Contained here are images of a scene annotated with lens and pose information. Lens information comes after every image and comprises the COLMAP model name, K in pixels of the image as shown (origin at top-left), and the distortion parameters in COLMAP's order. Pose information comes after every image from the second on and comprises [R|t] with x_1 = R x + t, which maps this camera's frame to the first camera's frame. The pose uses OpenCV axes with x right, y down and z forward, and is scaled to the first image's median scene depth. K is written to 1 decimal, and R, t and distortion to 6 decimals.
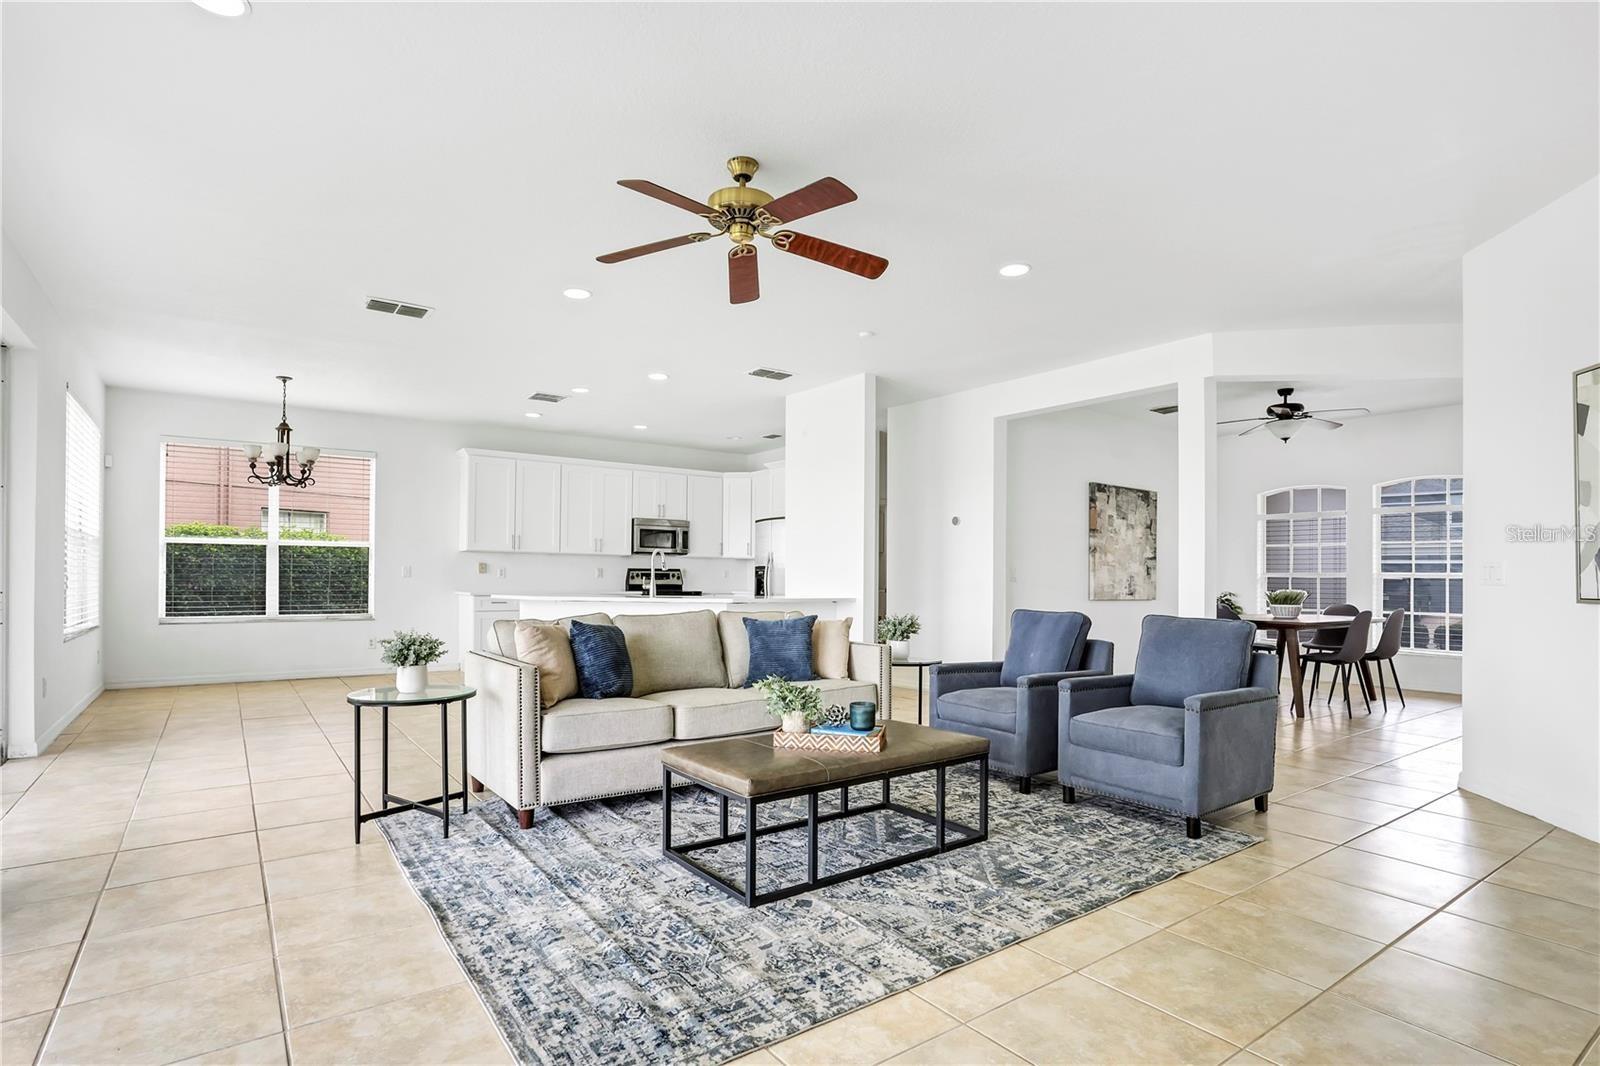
lens RADIAL K [[806.0, 0, 773.2], [0, 806.0, 601.8], [0, 0, 1]] dist [-0.034131, 0.000493]
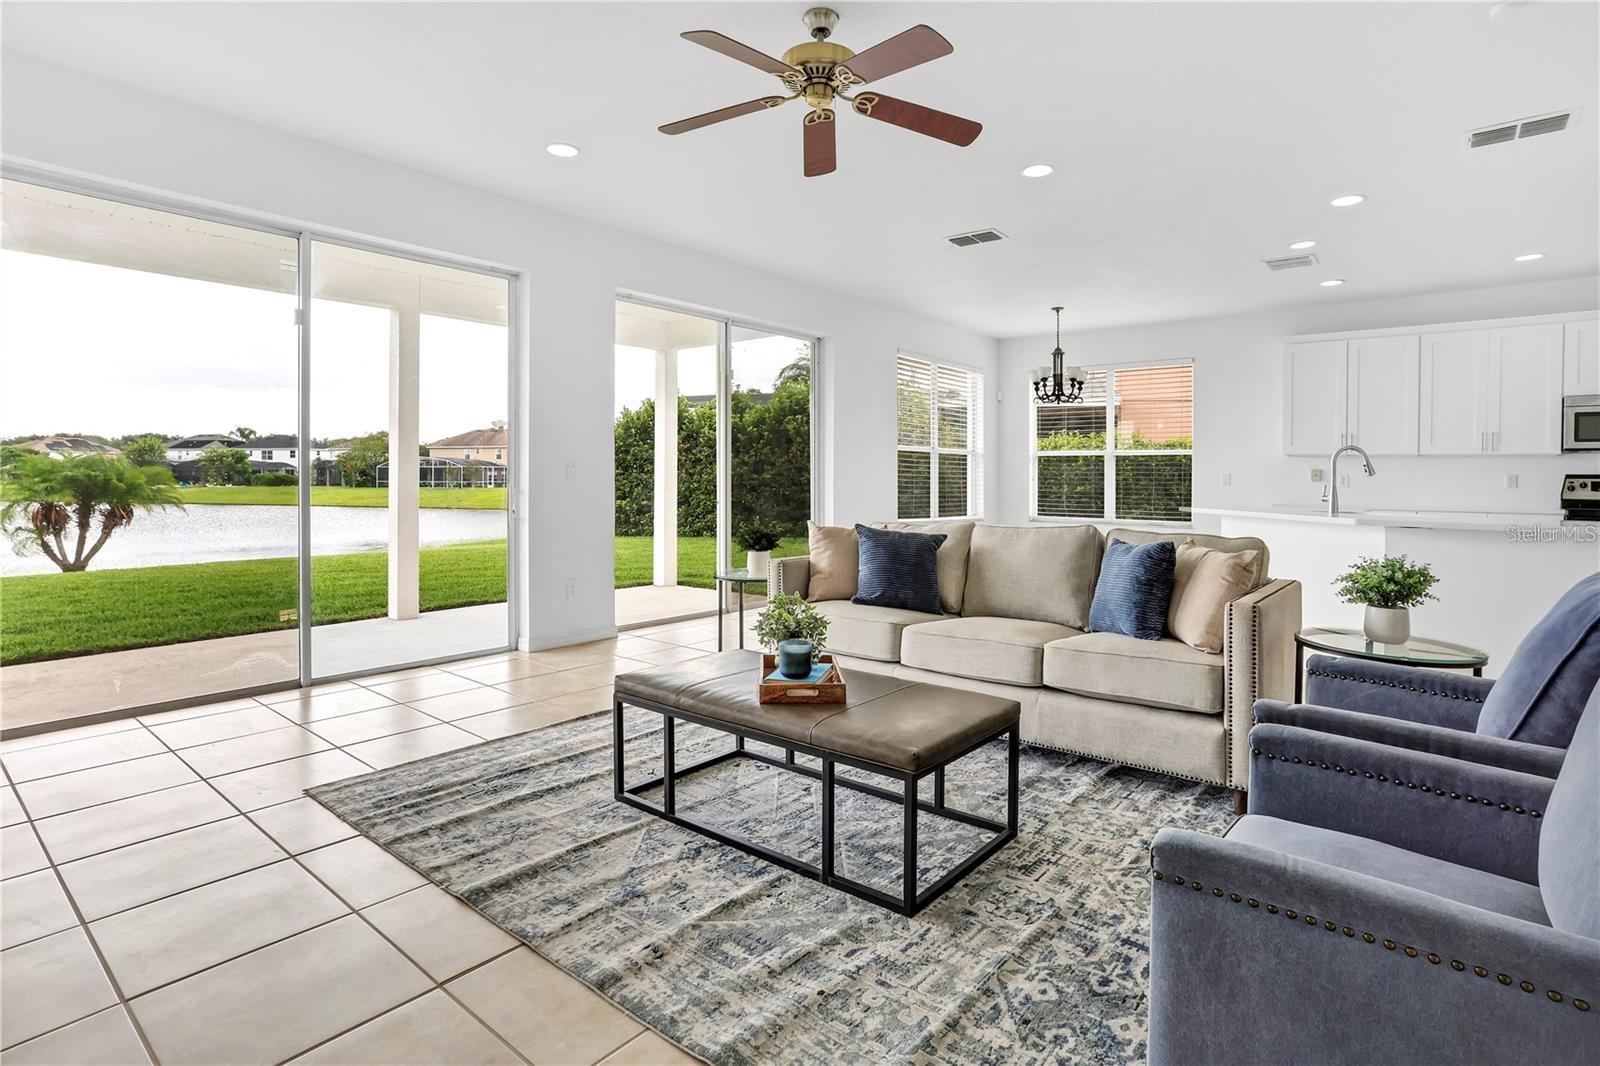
lens RADIAL K [[801.0, 0, 798.9], [0, 801.0, 490.1], [0, 0, 1]] dist [-0.041159, 0.022760]
pose [[0.266000, 0.009613, -0.963925, 0.316242], [-0.037590, 0.999293, -0.000408, -0.007116], [0.963240, 0.036342, 0.266173, 0.293529]]
